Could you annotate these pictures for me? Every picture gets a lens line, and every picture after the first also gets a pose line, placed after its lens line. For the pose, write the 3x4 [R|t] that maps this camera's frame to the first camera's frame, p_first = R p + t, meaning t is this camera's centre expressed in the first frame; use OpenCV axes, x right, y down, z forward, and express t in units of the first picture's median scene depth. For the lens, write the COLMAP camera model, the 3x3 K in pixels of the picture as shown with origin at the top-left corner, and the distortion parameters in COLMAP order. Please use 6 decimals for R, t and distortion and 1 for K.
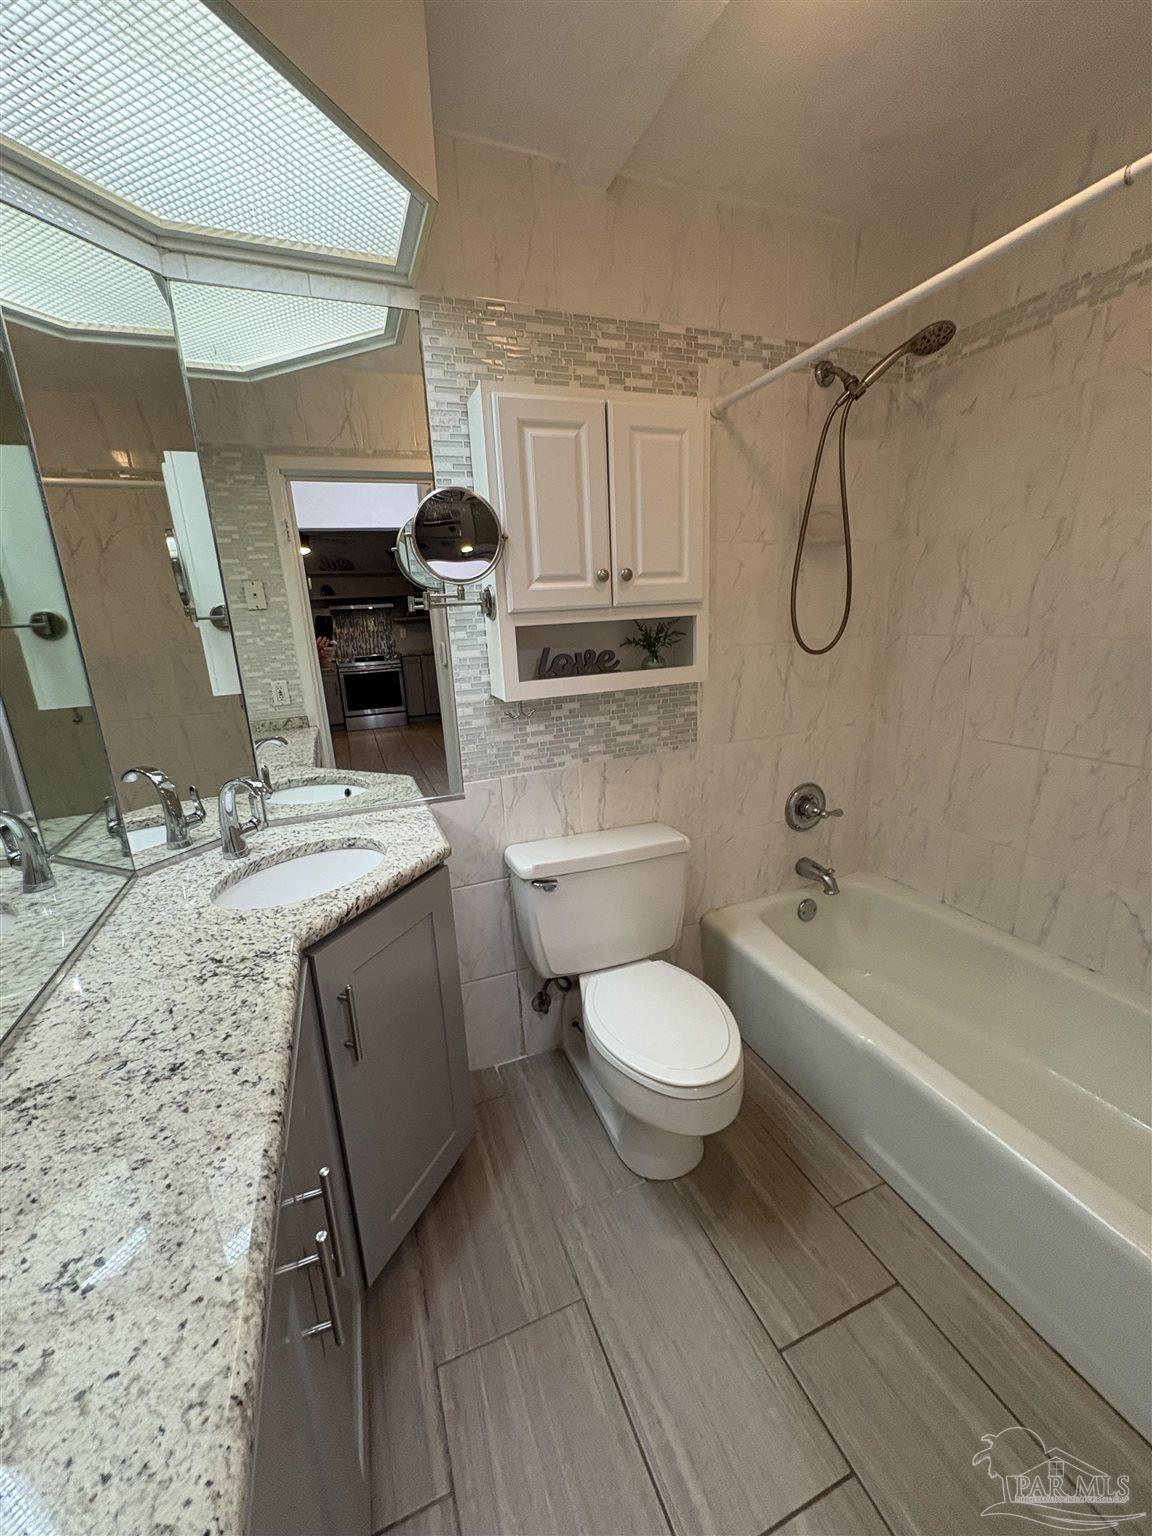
lens RADIAL K [[612.1, 0, 574.8], [0, 612.1, 774.4], [0, 0, 1]] dist [0.002864, -0.000599]
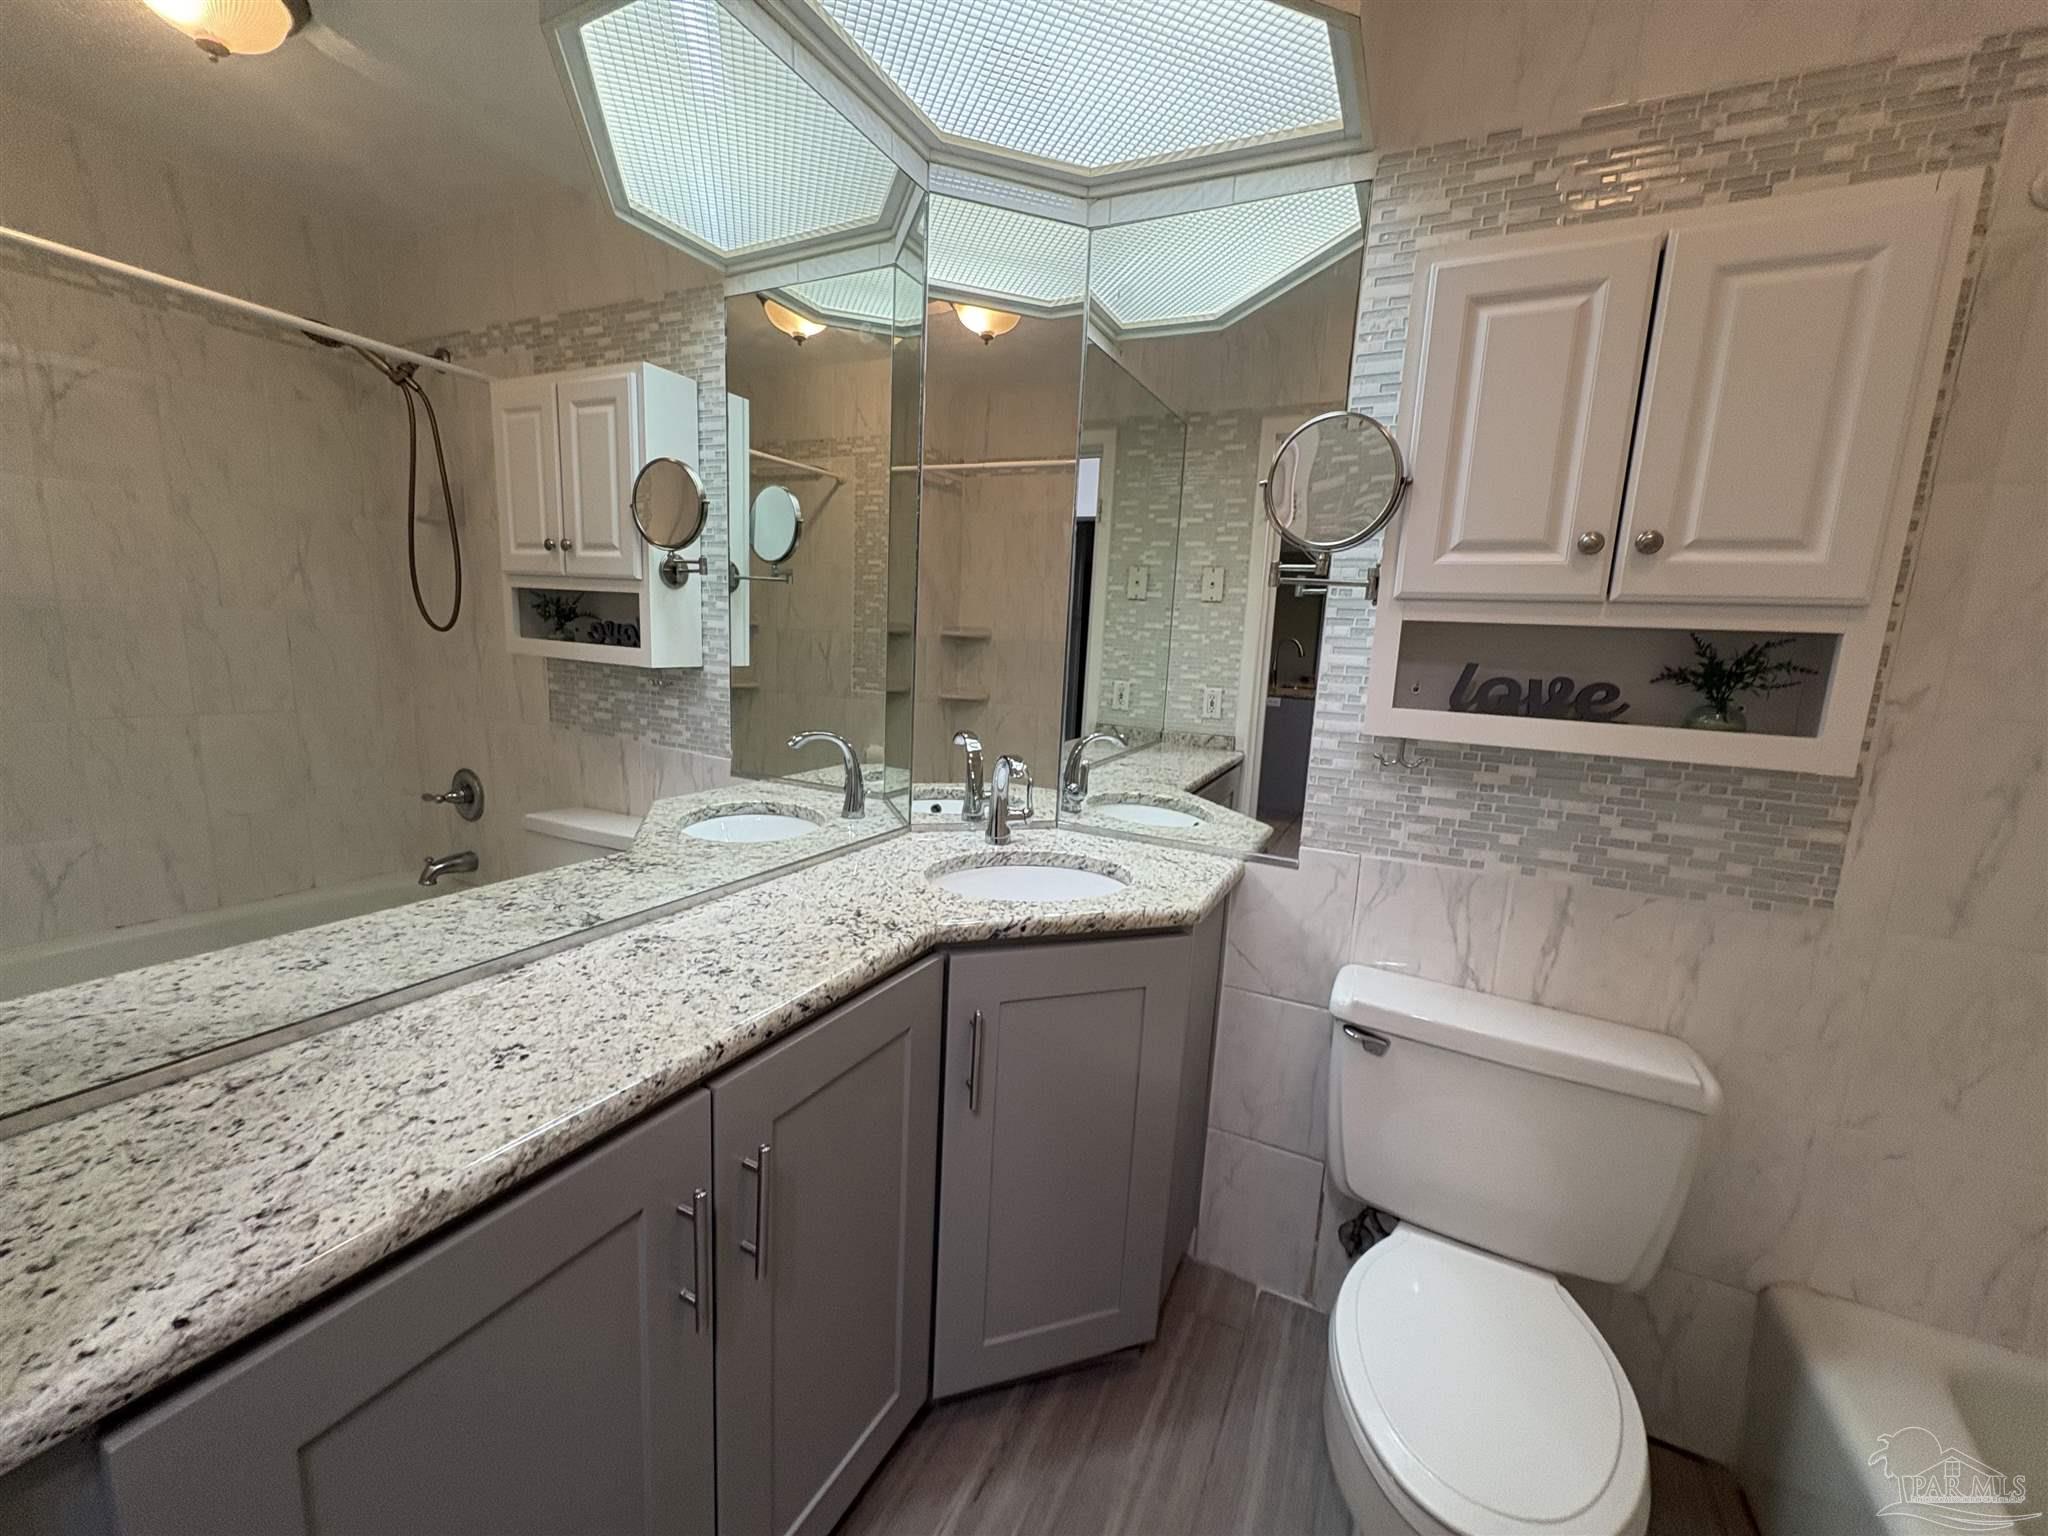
lens RADIAL K [[816.2, 0, 1022.4], [0, 816.2, 774.3], [0, 0, 1]] dist [0.002864, -0.000599]
pose [[0.665832, 0.205318, -0.717295, 0.262504], [-0.269906, 0.962563, 0.024981, -0.001789], [0.695570, 0.176968, 0.696322, 0.153635]]
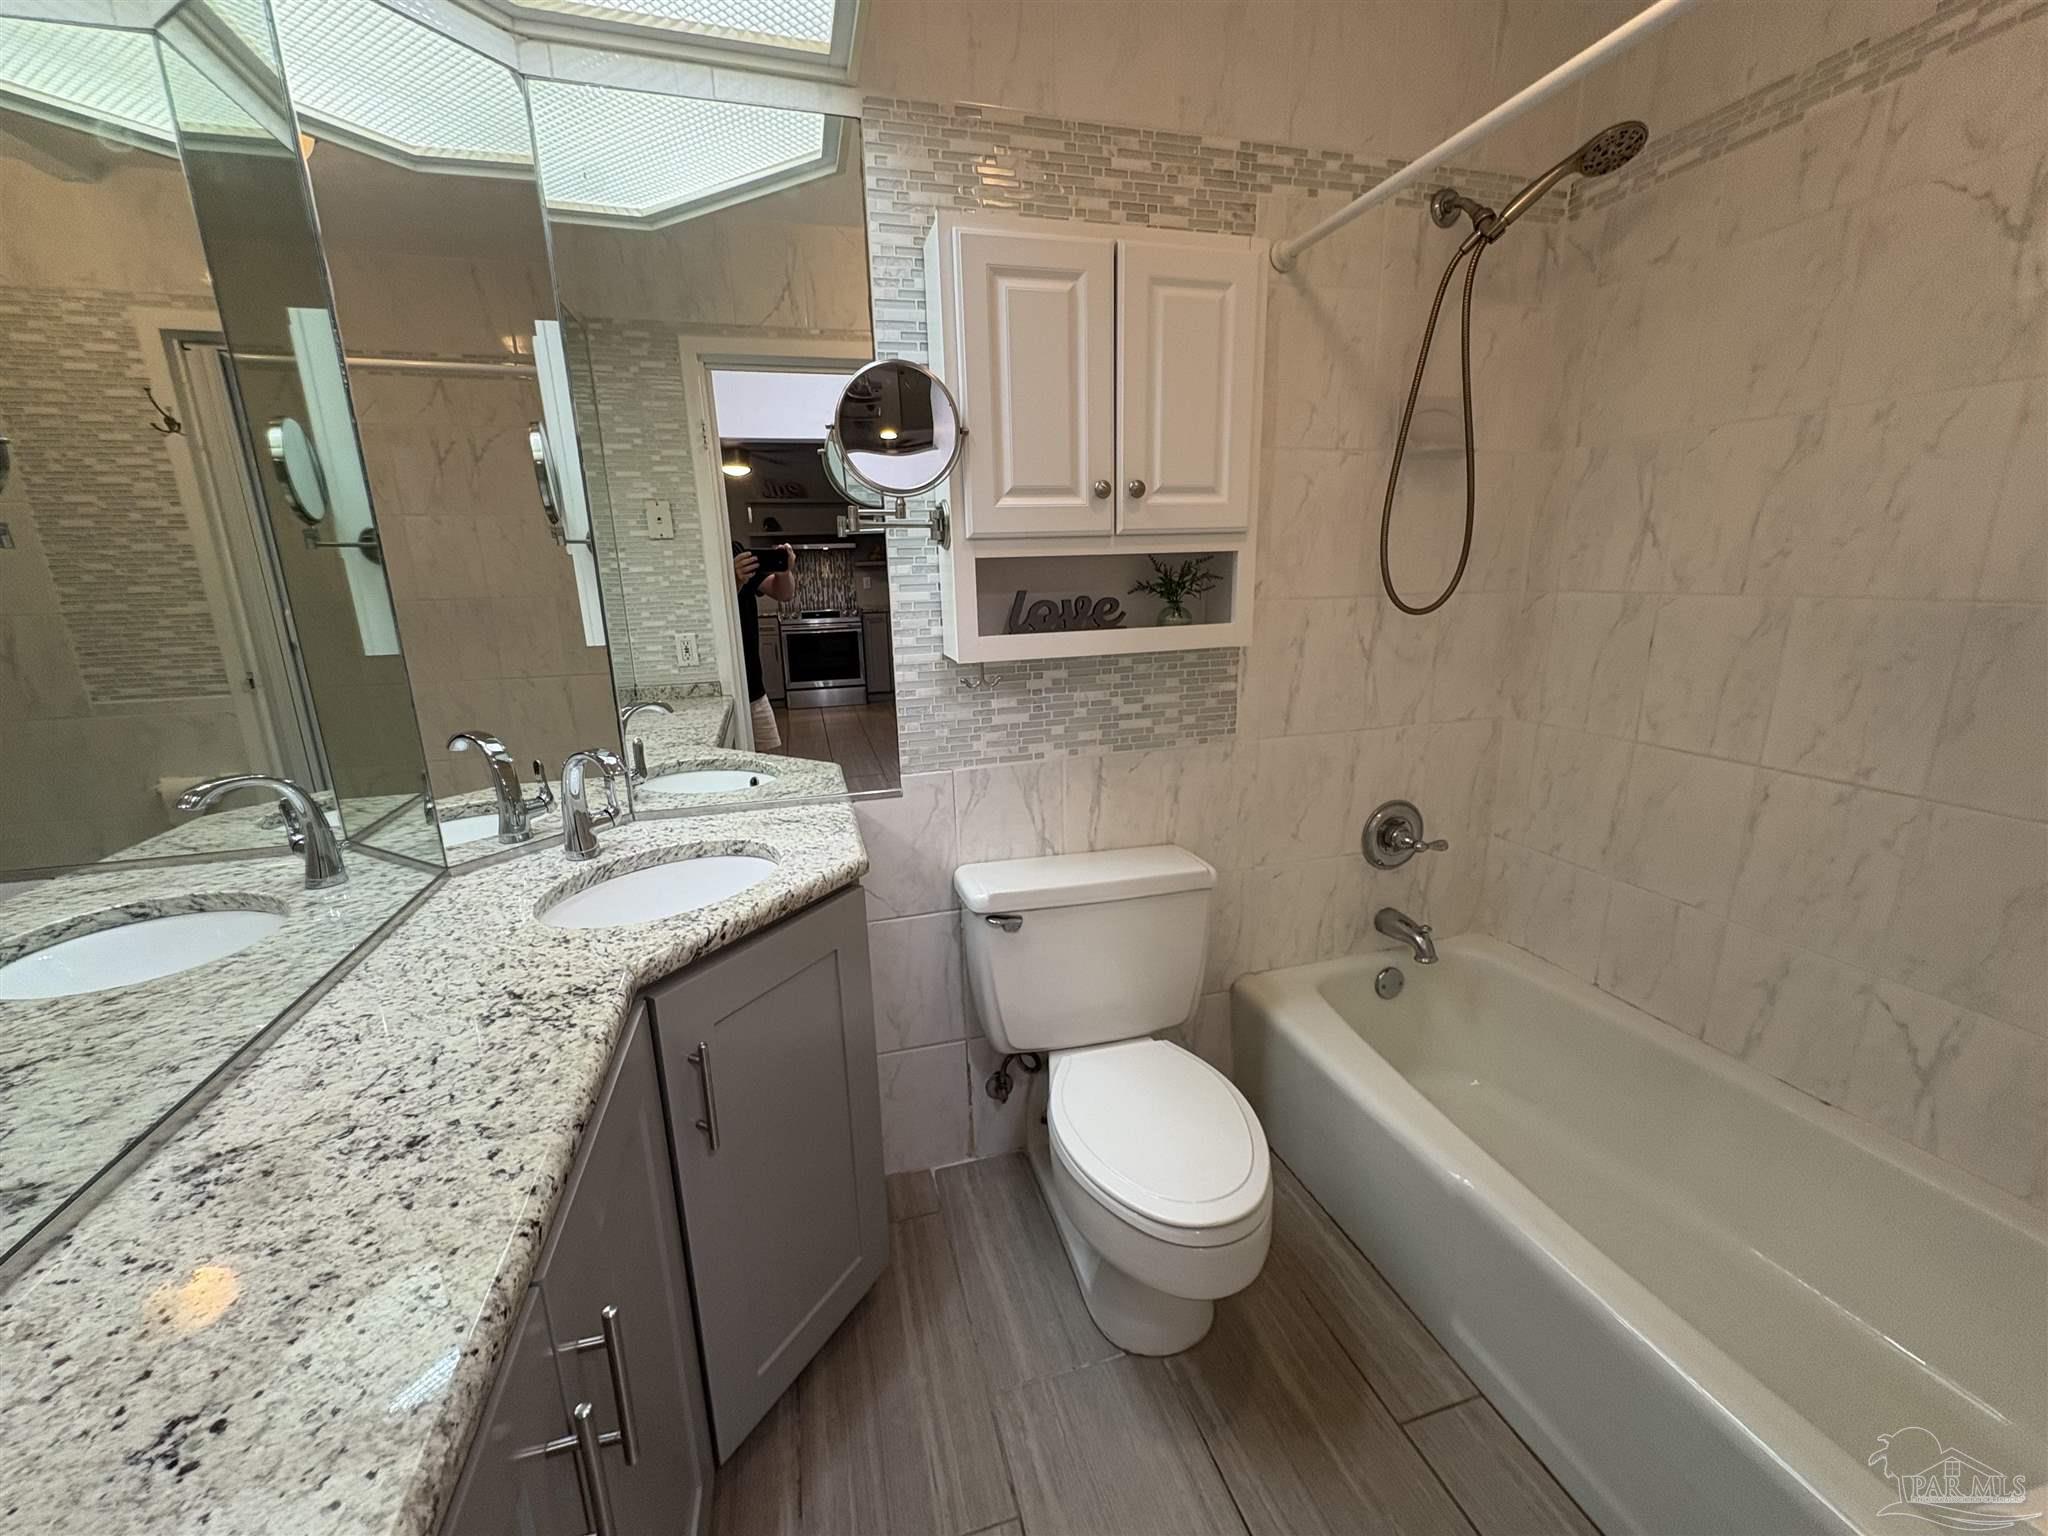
lens RADIAL K [[816.2, 0, 1022.8], [0, 816.2, 774.2], [0, 0, 1]] dist [0.002864, -0.000599]
pose [[0.995238, 0.046077, -0.085895, 0.047861], [-0.046669, 0.998898, -0.004901, 0.012377], [0.085574, 0.008886, 0.996292, 0.053238]]
